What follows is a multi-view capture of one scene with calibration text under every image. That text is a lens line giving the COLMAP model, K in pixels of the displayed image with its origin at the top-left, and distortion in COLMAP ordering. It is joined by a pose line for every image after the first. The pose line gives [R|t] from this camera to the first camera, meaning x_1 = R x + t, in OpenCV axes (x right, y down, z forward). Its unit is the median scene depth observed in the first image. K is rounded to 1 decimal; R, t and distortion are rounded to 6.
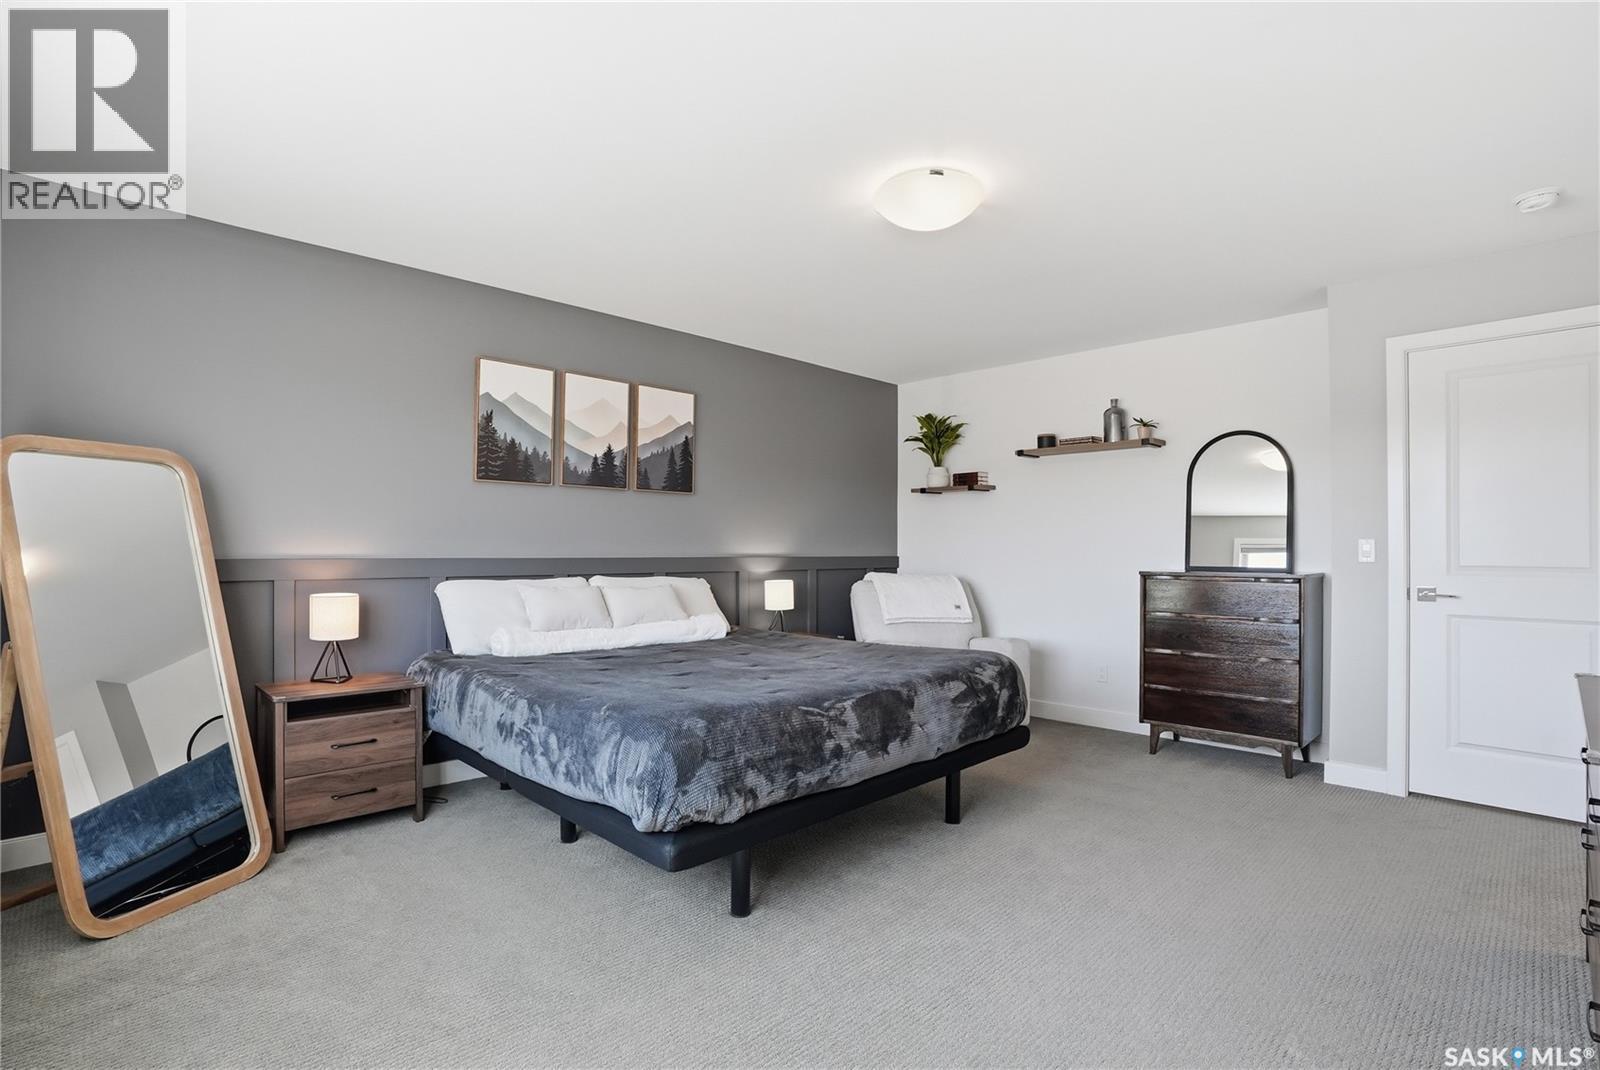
lens RADIAL K [[771.2, 0, 797.0], [0, 771.2, 542.1], [0, 0, 1]] dist [-0.032186, -0.000346]
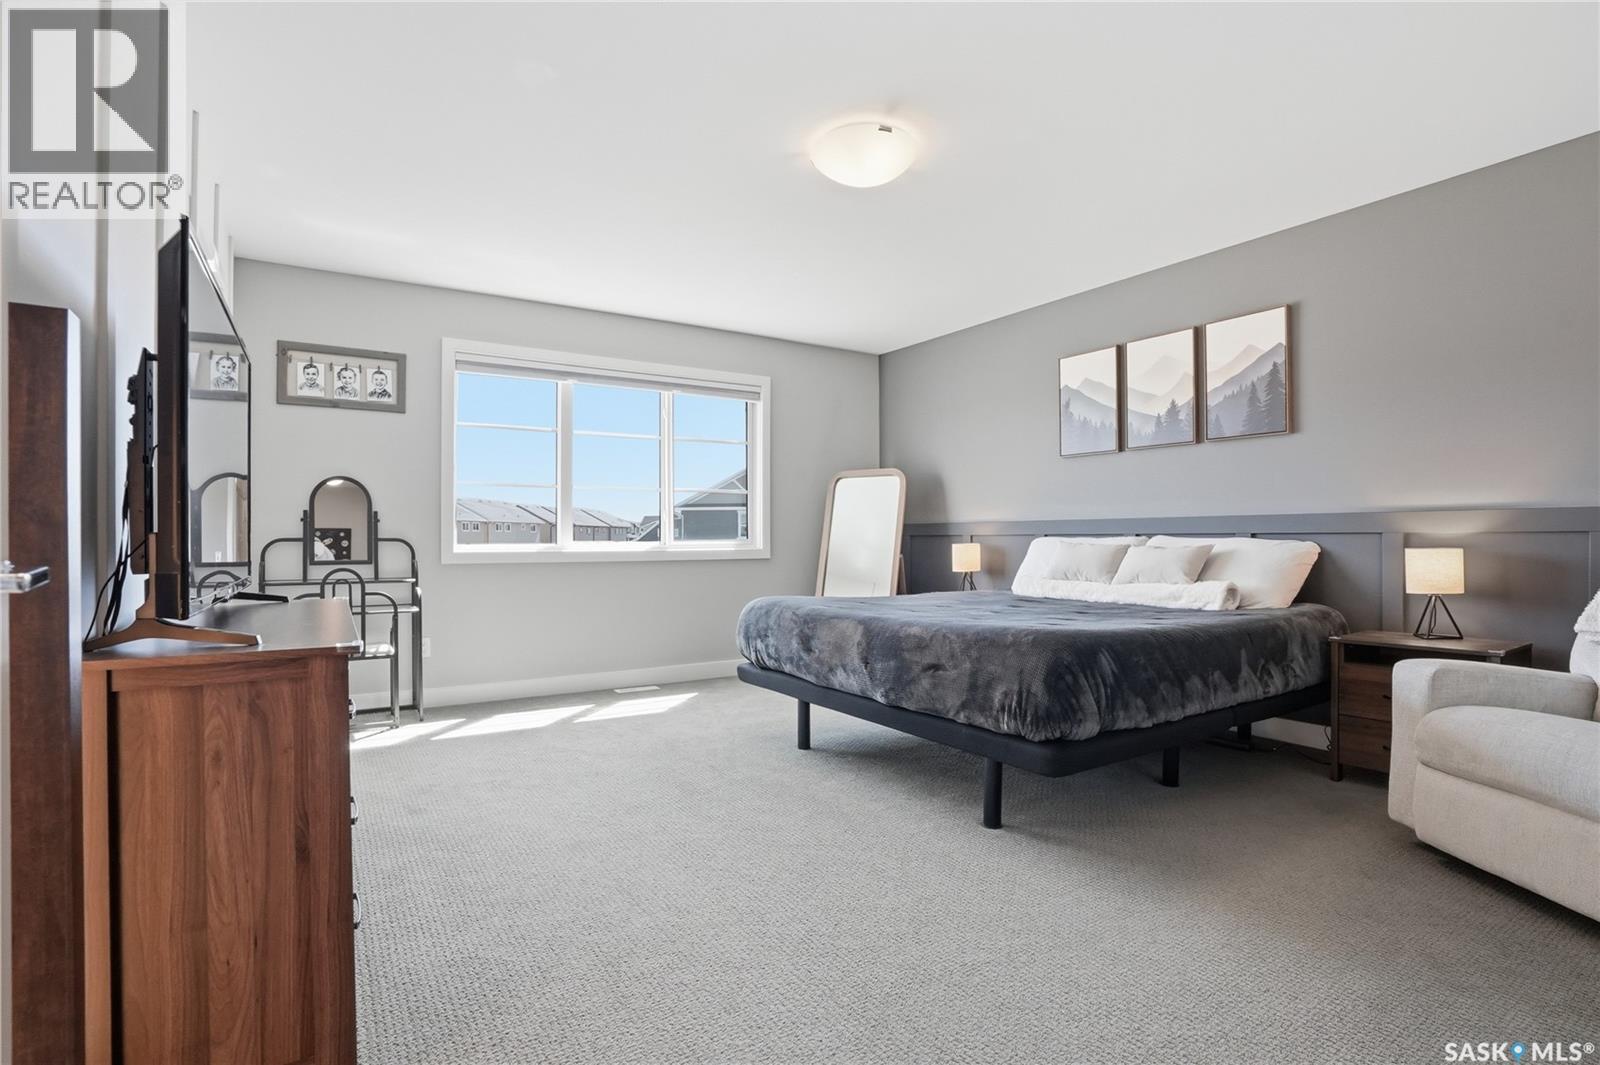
lens RADIAL K [[771.2, 0, 796.8], [0, 771.2, 536.6], [0, 0, 1]] dist [-0.032186, -0.000346]
pose [[-0.213273, 0.000135, -0.976993, 0.804155], [0.015290, 0.999878, -0.003200, 0.041332], [0.976873, -0.015620, -0.213249, 0.751556]]
